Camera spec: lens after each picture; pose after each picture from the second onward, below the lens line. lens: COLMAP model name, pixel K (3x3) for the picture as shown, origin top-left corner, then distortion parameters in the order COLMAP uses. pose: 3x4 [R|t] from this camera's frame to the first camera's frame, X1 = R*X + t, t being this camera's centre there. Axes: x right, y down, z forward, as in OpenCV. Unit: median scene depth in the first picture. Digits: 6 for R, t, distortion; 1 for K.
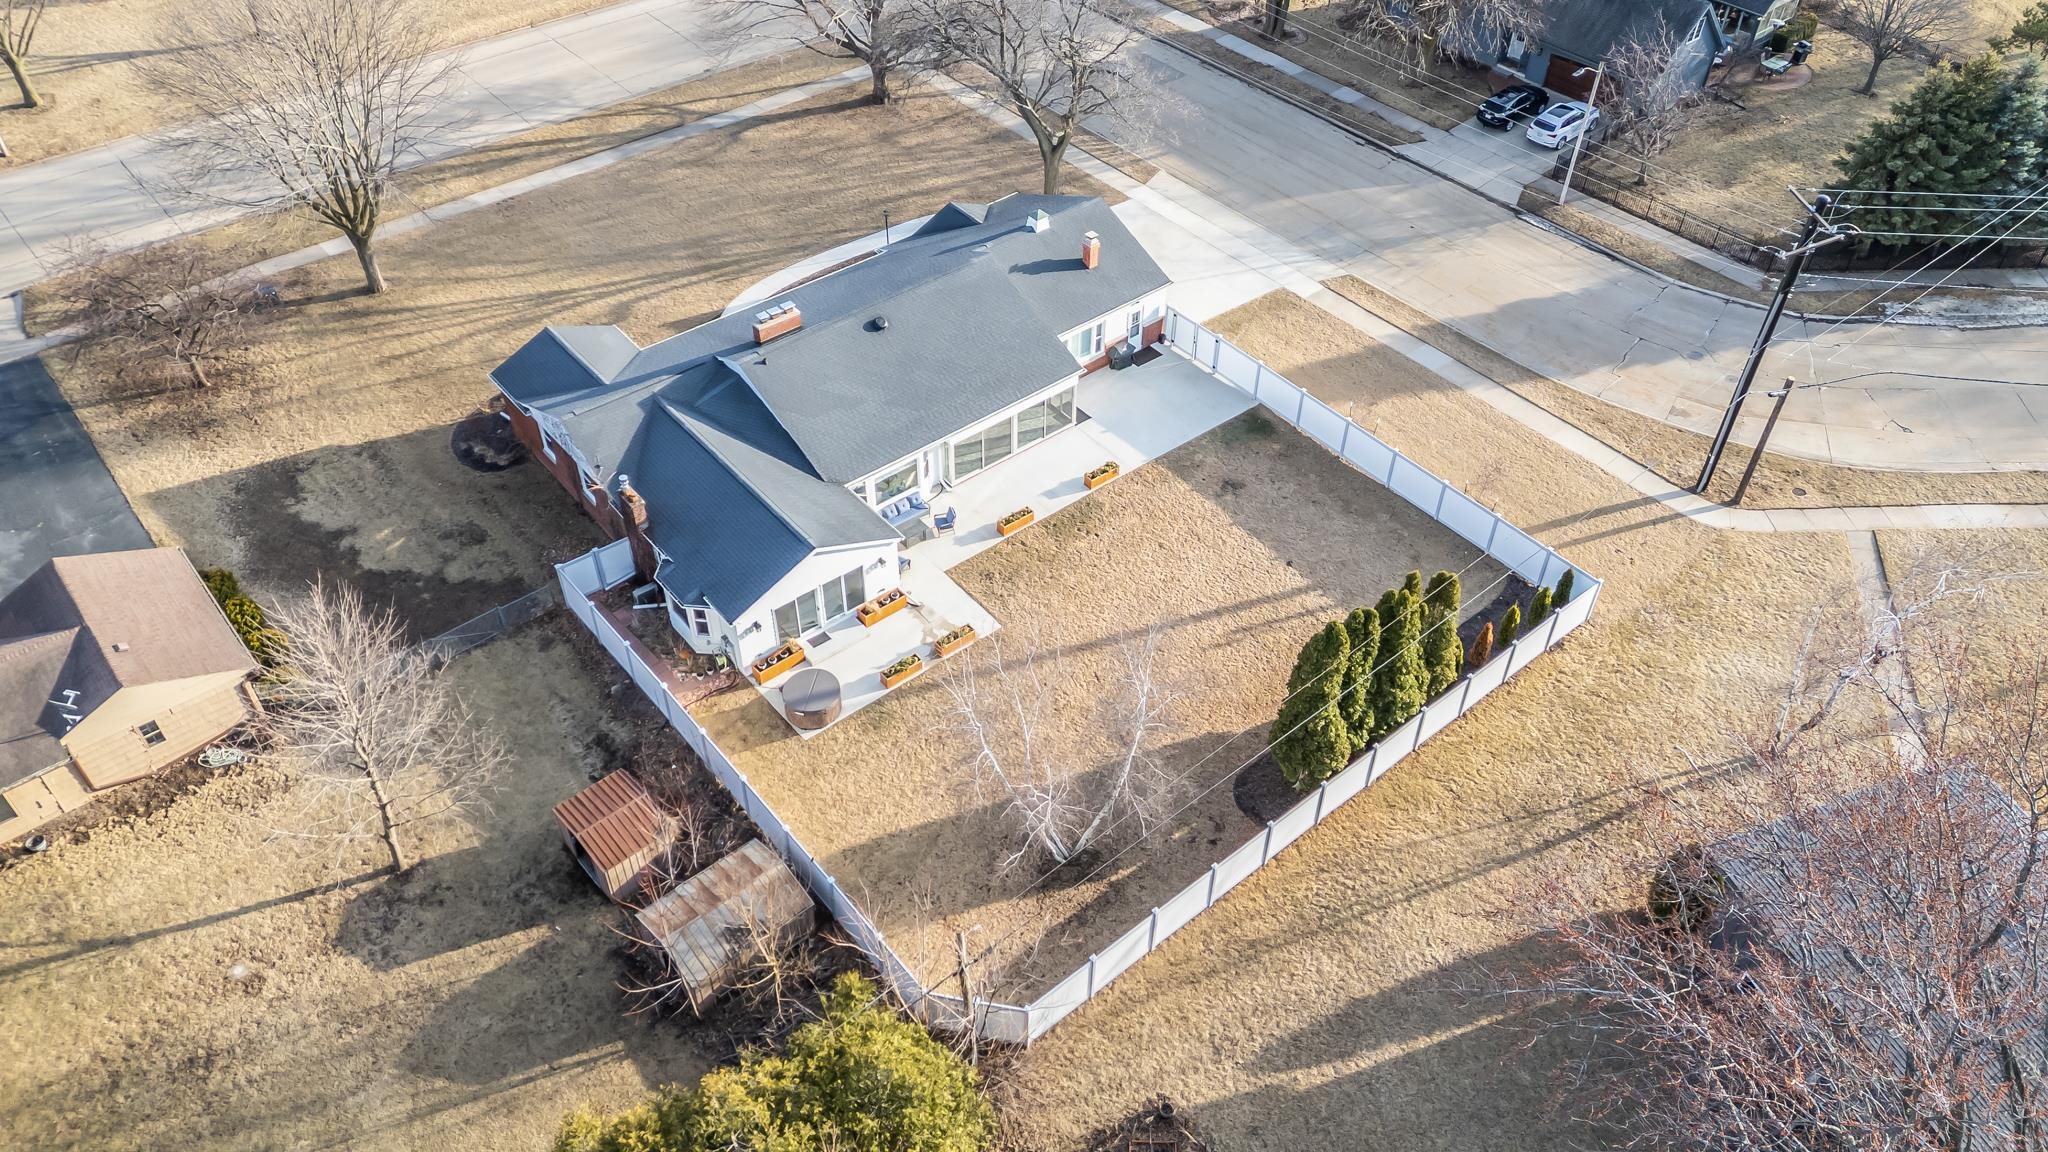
lens RADIAL K [[1497.6, 0, 1027.7], [0, 1497.6, 566.9], [0, 0, 1]] dist [0.092244, -0.089193]
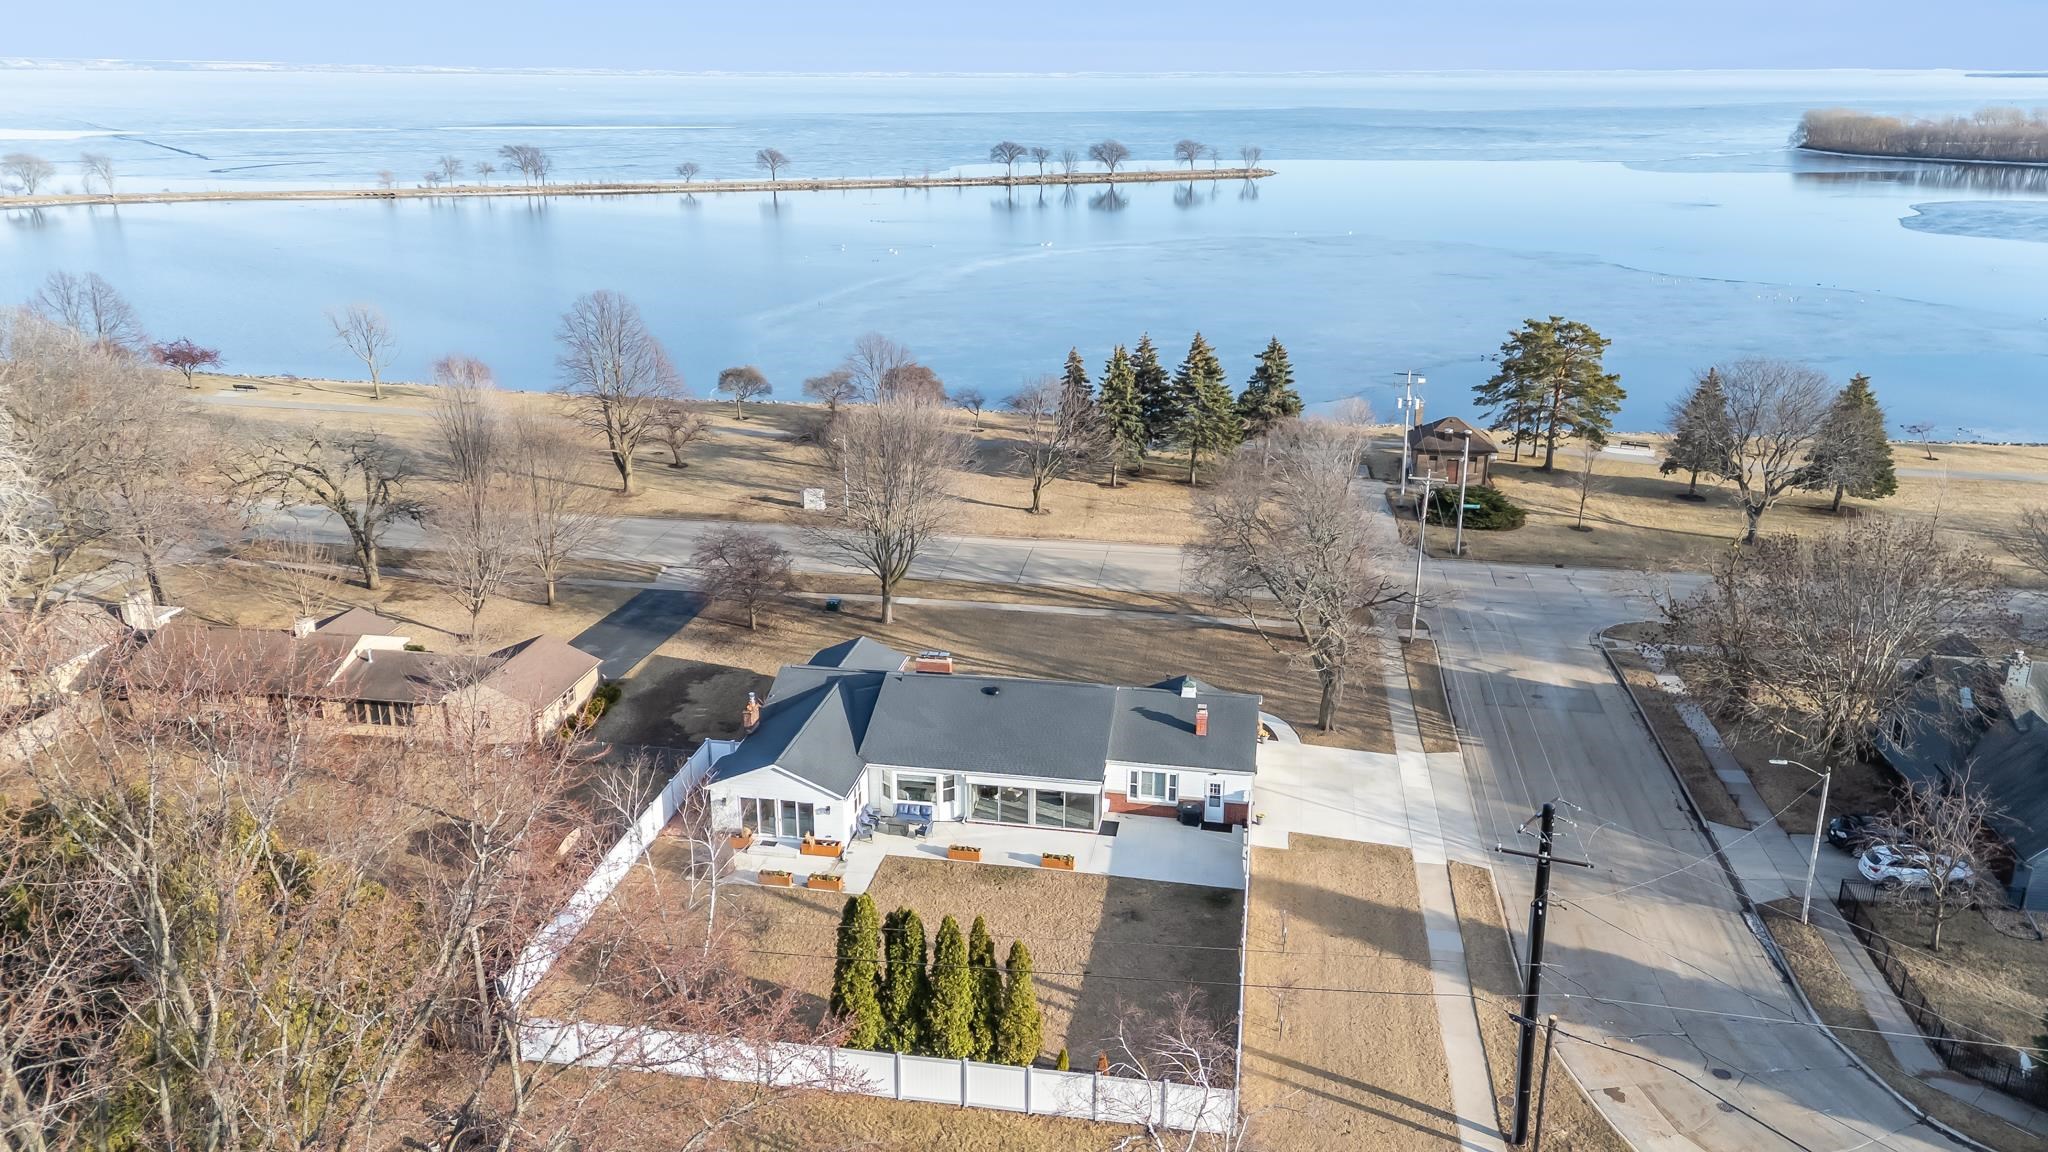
lens RADIAL K [[1497.6, 0, 1027.7], [0, 1497.6, 566.9], [0, 0, 1]] dist [0.092244, -0.089193]
pose [[0.652075, 0.228856, -0.722788, 0.817428], [-0.516283, 0.832187, -0.202278, -0.003700], [0.555203, 0.505064, 0.660803, 0.096280]]
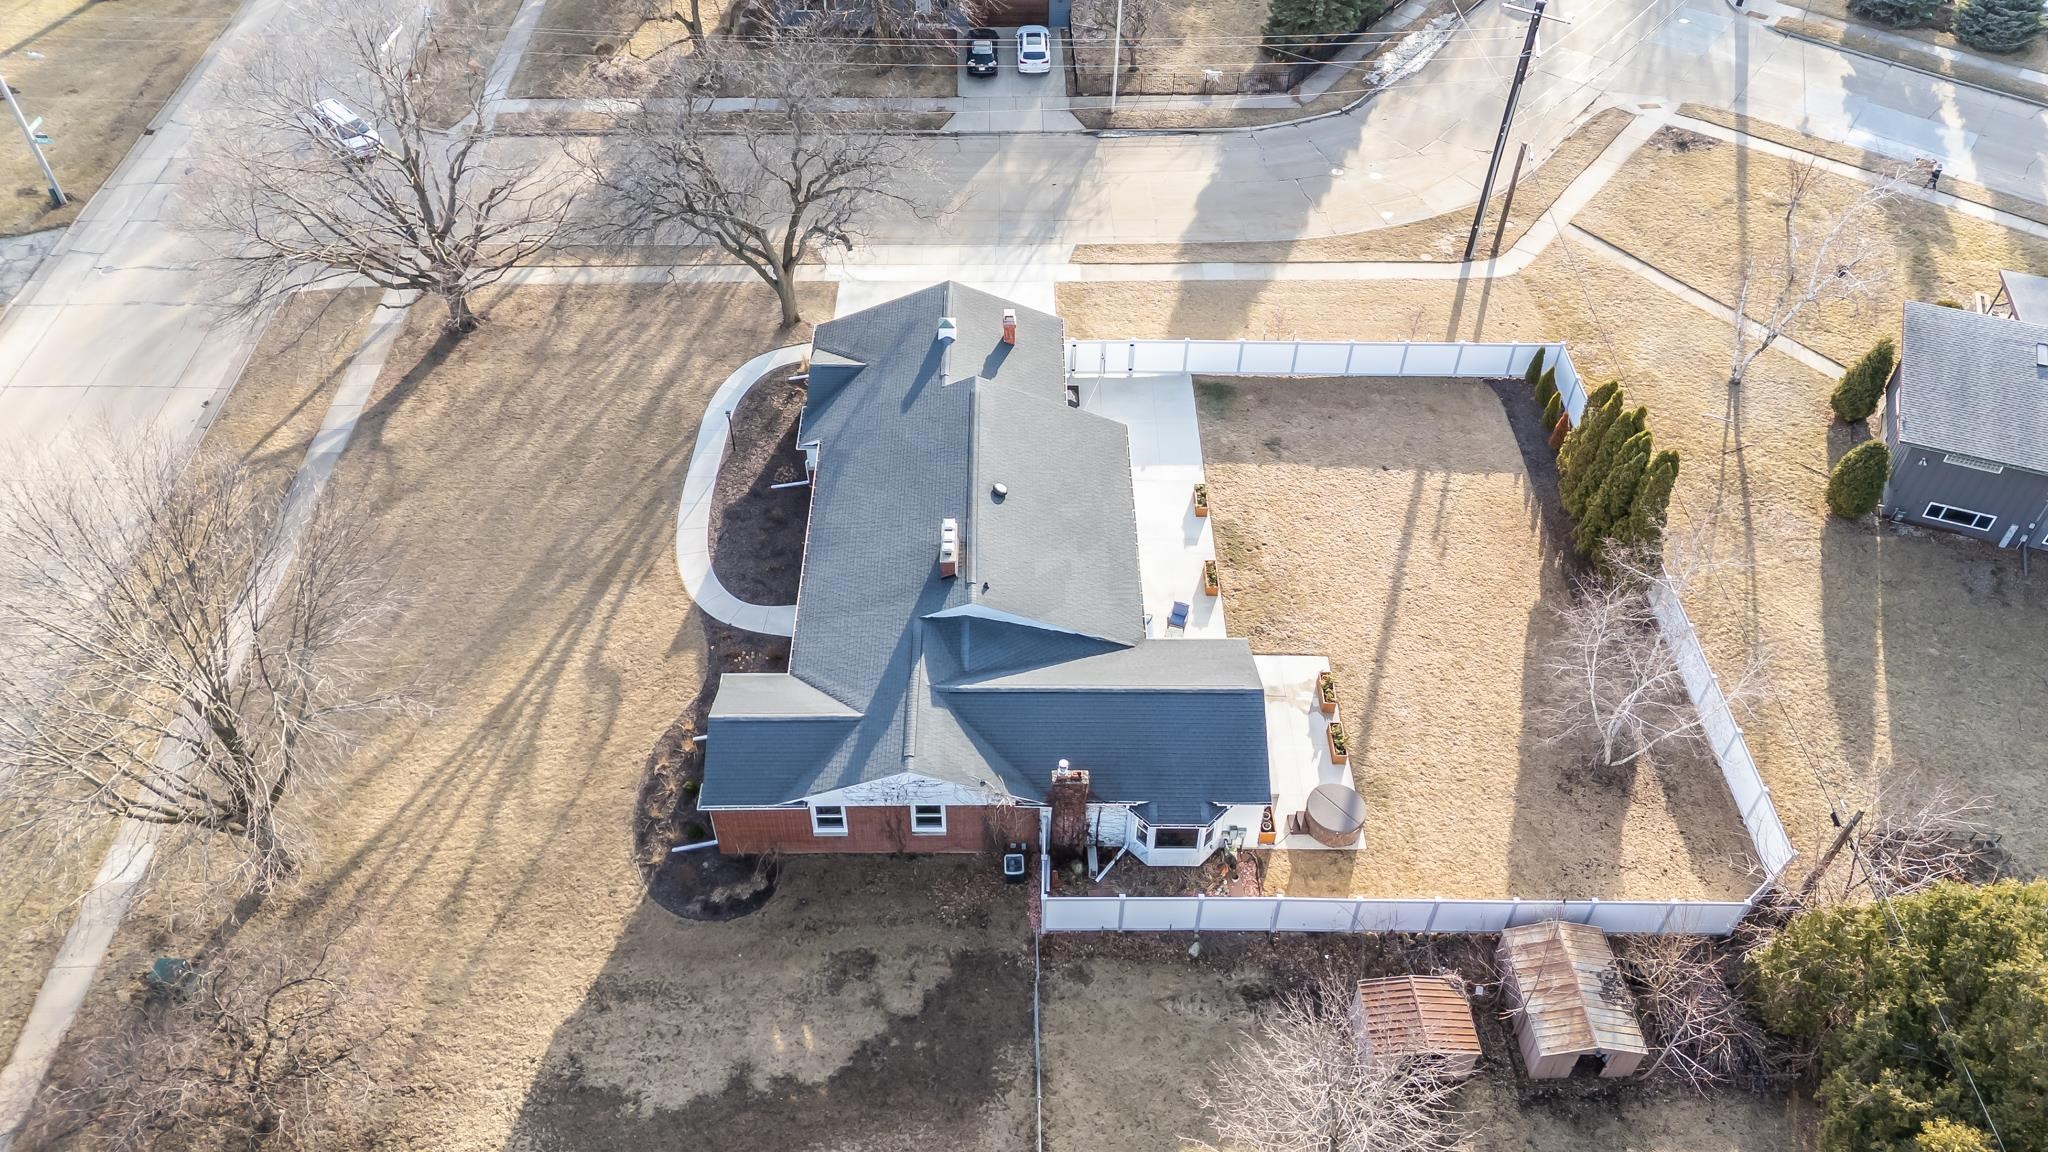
lens RADIAL K [[1497.6, 0, 1027.7], [0, 1497.6, 566.9], [0, 0, 1]] dist [0.092244, -0.089193]
pose [[0.627279, -0.556042, 0.545288, -0.601515], [0.530359, 0.817717, 0.223738, -0.312288], [-0.570299, 0.148852, 0.807838, 0.243639]]
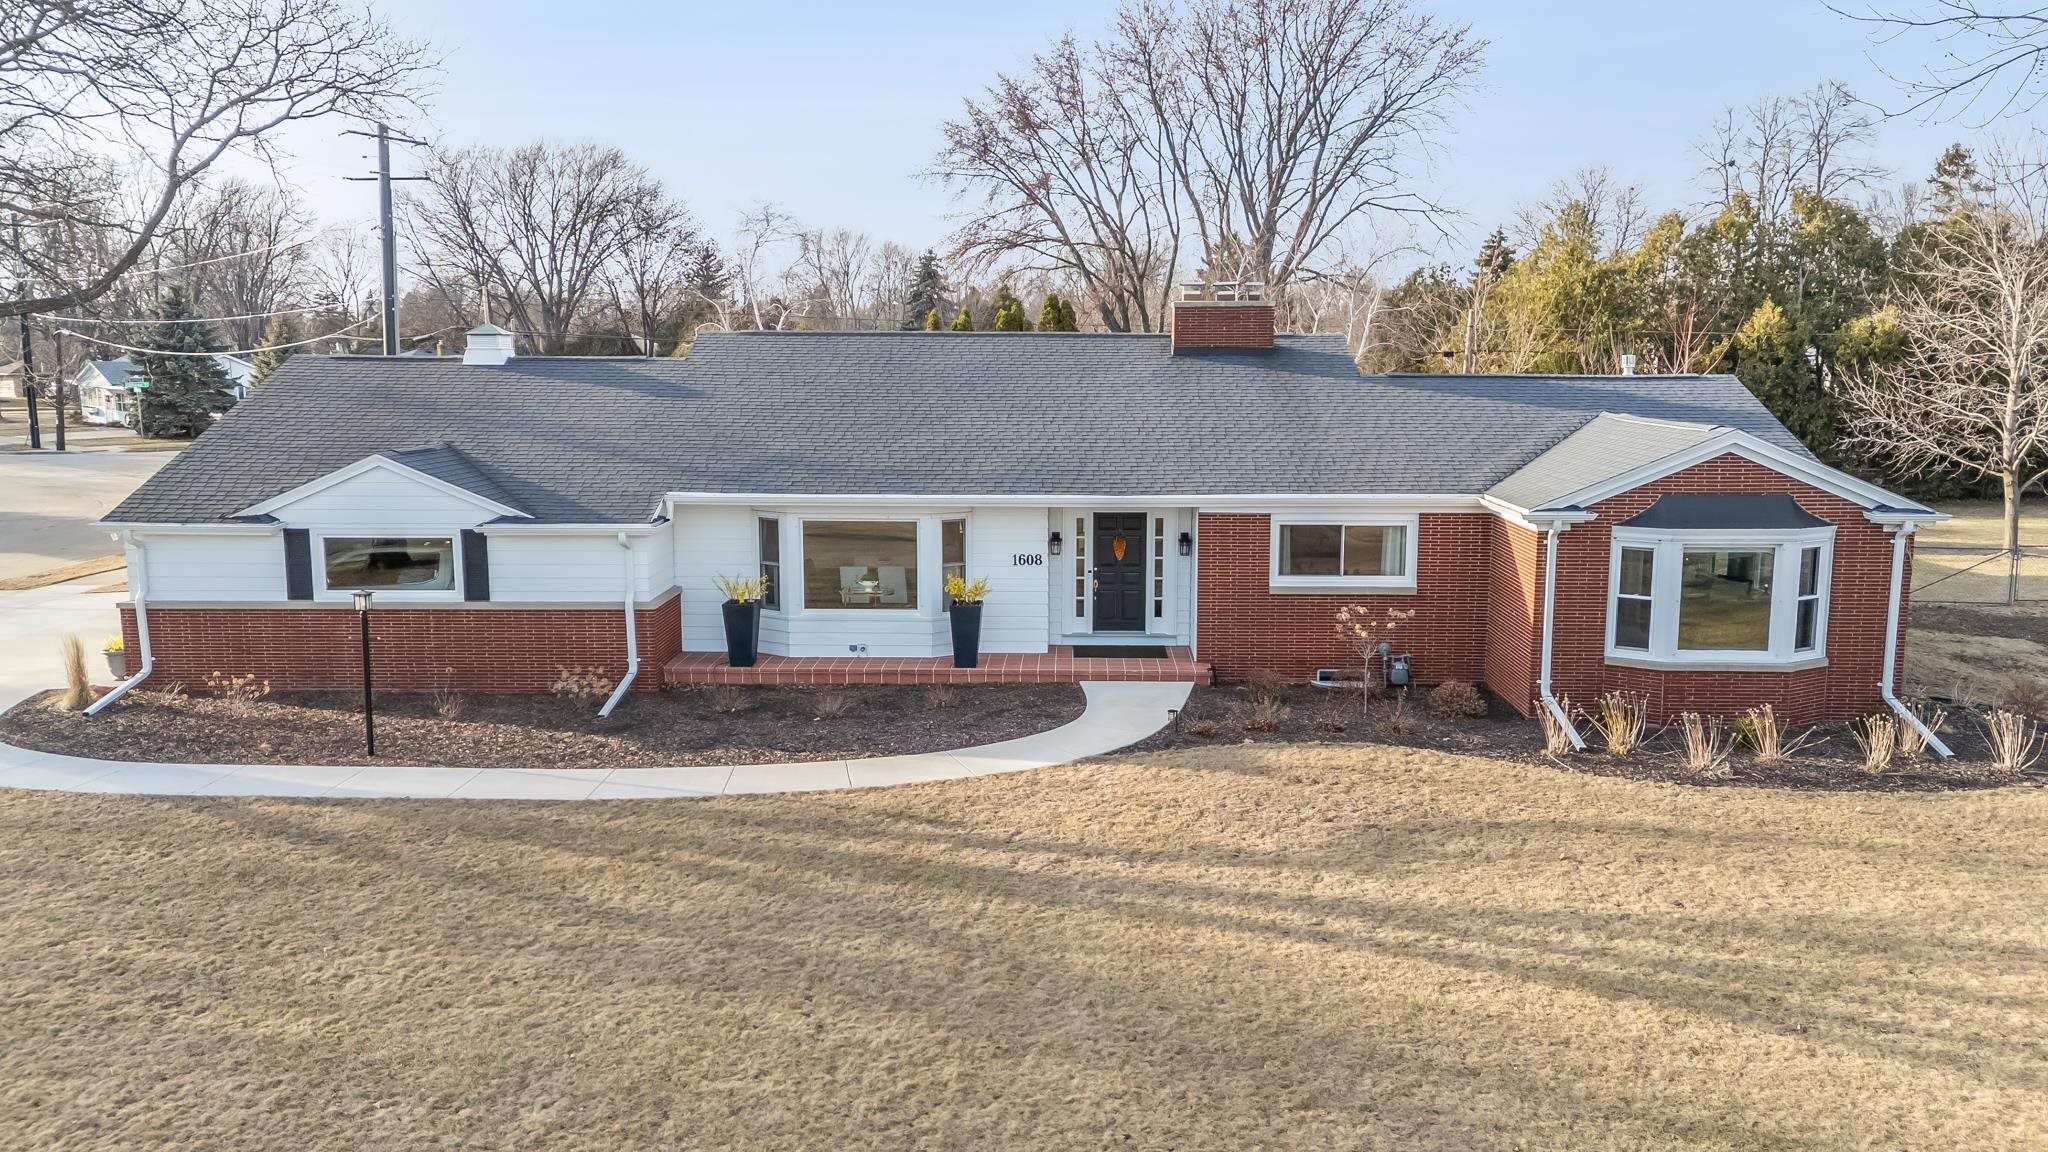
lens RADIAL K [[1469.8, 0, 1024.0], [0, 1469.8, 576.0], [0, 0, 1]] dist [0.083715, -0.082013]
pose [[-0.753508, -0.098478, 0.650021, -0.414932], [0.445942, 0.649935, 0.615403, -0.409416], [-0.483075, 0.753583, -0.445816, 1.242701]]
